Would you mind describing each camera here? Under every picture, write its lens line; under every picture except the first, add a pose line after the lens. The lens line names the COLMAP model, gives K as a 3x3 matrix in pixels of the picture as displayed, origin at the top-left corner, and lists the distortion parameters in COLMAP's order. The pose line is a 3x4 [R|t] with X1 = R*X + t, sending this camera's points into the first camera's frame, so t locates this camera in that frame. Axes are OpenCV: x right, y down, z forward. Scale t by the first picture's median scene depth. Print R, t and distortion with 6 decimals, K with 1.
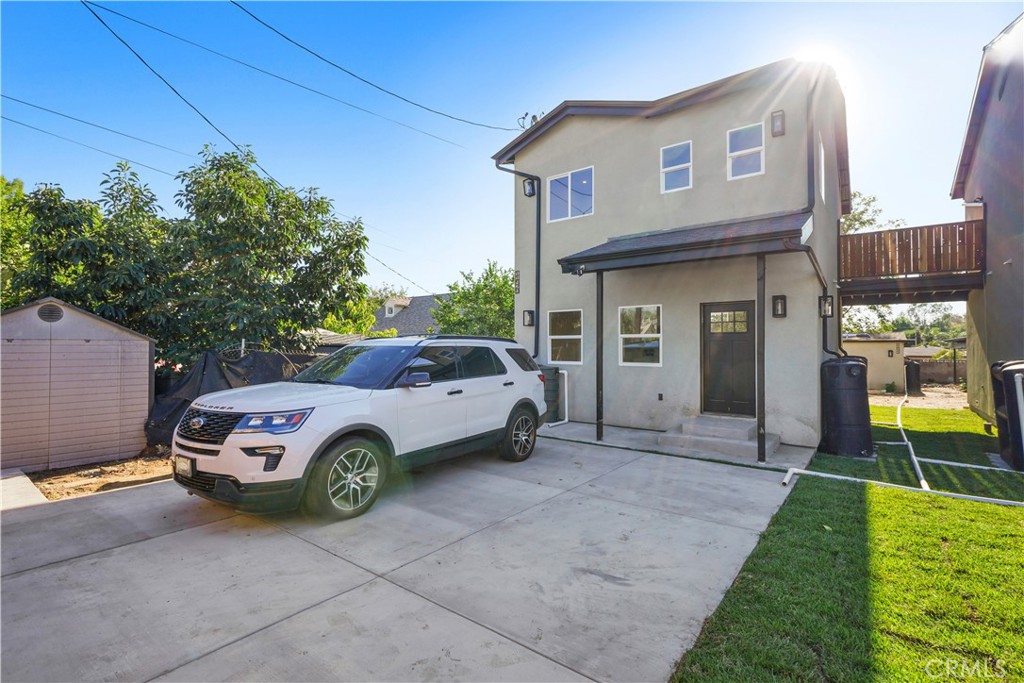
lens RADIAL K [[462.0, 0, 513.7], [0, 462.0, 334.0], [0, 0, 1]] dist [-0.006730, 0.000038]
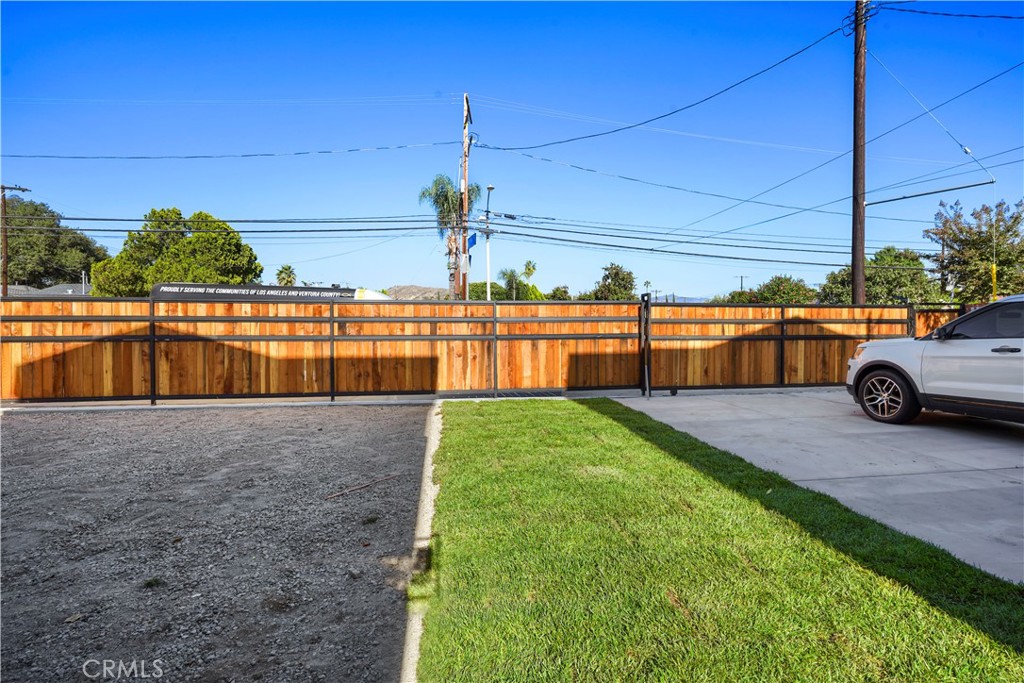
lens RADIAL K [[462.0, 0, 512.9], [0, 462.0, 343.3], [0, 0, 1]] dist [-0.006730, 0.000038]
pose [[-0.681115, 0.017703, -0.731963, 1.472020], [0.016434, 0.999825, 0.008890, 0.107975], [0.731992, -0.005974, -0.681287, 1.104580]]
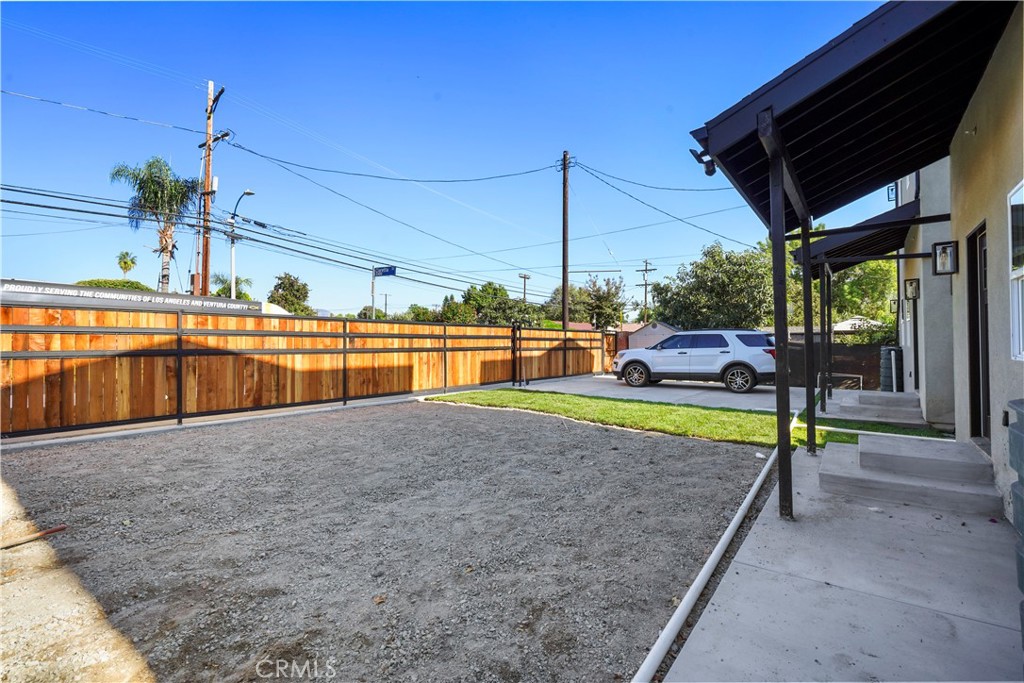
lens RADIAL K [[462.0, 0, 514.1], [0, 462.0, 338.8], [0, 0, 1]] dist [-0.006730, 0.000038]
pose [[0.025189, -0.012603, -0.999603, 2.753896], [0.020557, 0.999716, -0.012087, 0.077544], [0.999471, -0.020245, 0.025441, 0.079605]]
